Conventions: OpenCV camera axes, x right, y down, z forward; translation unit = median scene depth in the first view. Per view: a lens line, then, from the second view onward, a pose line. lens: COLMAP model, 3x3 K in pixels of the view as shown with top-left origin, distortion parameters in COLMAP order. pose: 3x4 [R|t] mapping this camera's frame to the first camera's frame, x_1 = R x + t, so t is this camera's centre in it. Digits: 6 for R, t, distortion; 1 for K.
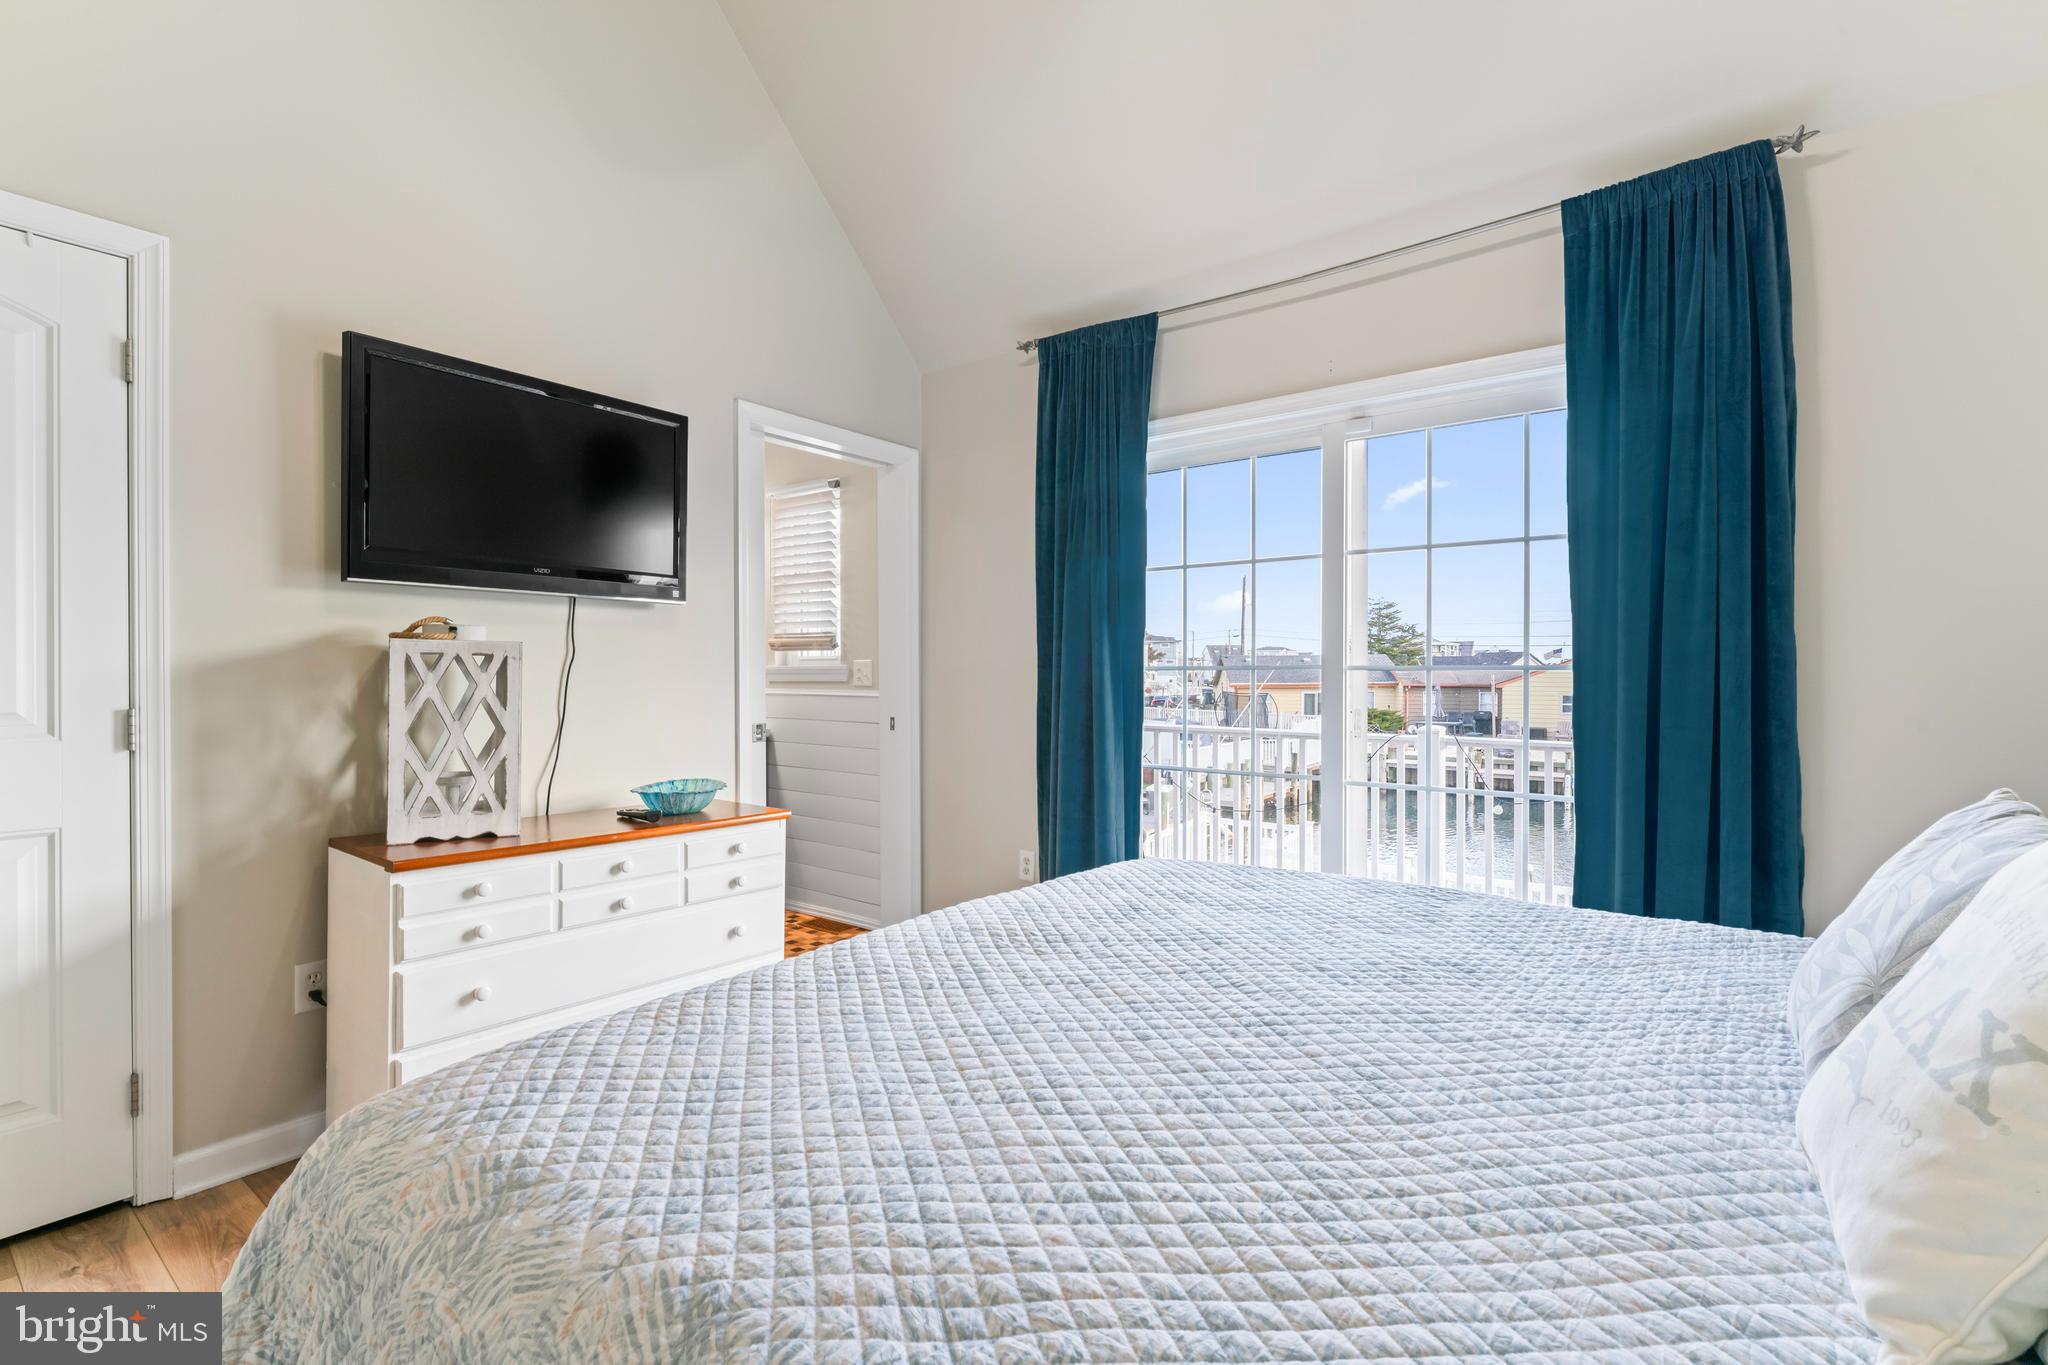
lens RADIAL K [[964.8, 0, 1024.0], [0, 964.8, 682.5], [0, 0, 1]] dist [-0.000855, -0.000248]
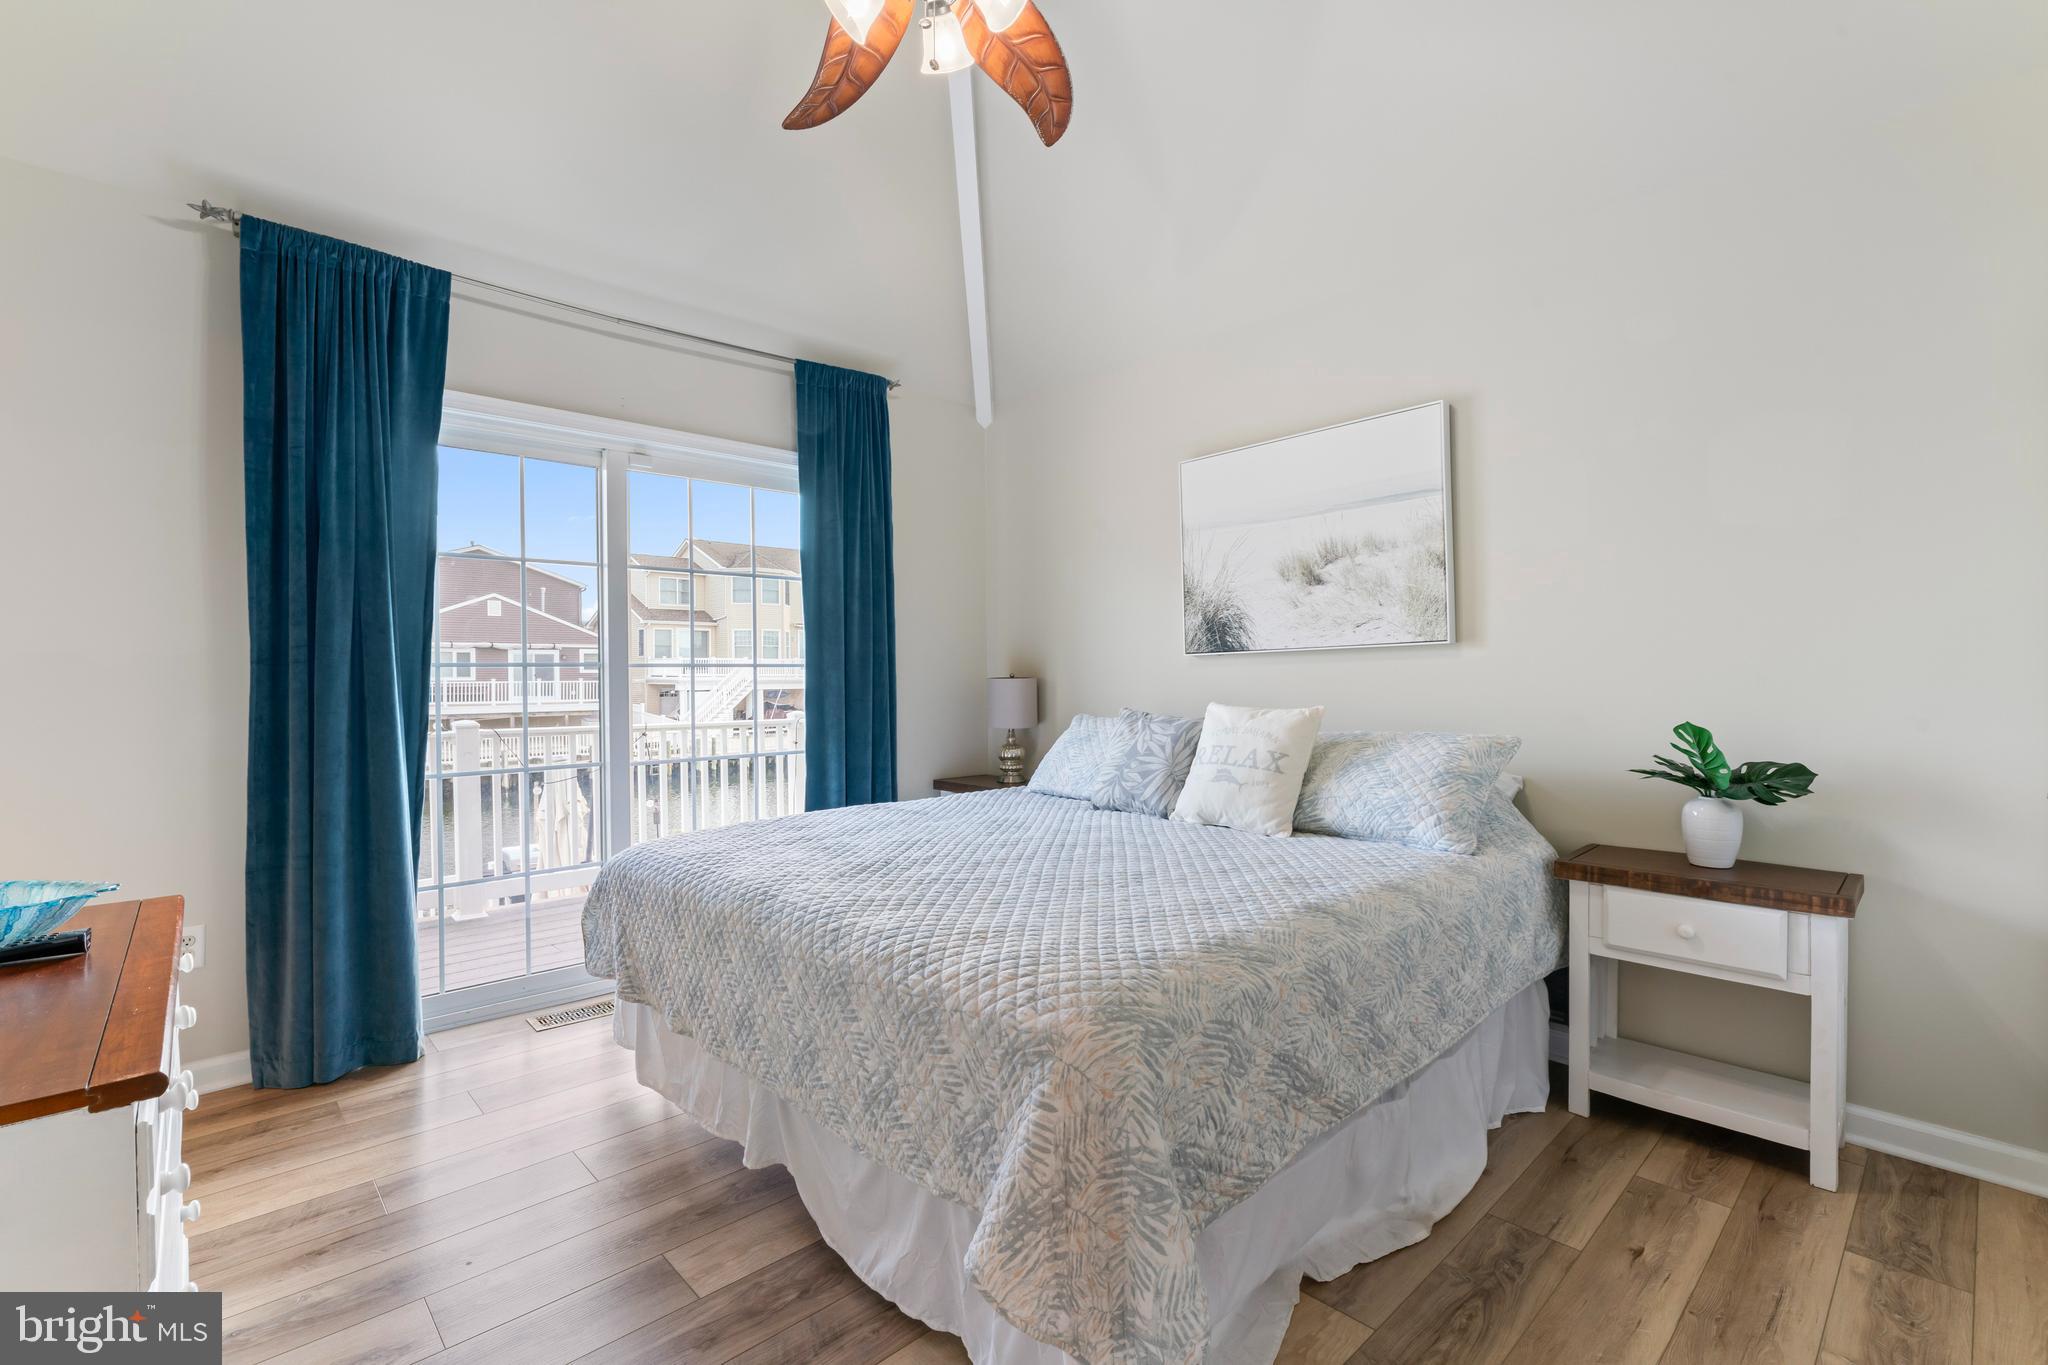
lens RADIAL K [[914.7, 0, 1024.0], [0, 914.7, 682.5], [0, 0, 1]] dist [-0.001541, -0.000609]
pose [[0.151219, -0.018477, 0.988328, -0.684202], [0.006430, 0.999823, 0.017708, -0.002738], [-0.988479, 0.003677, 0.151310, 0.338914]]
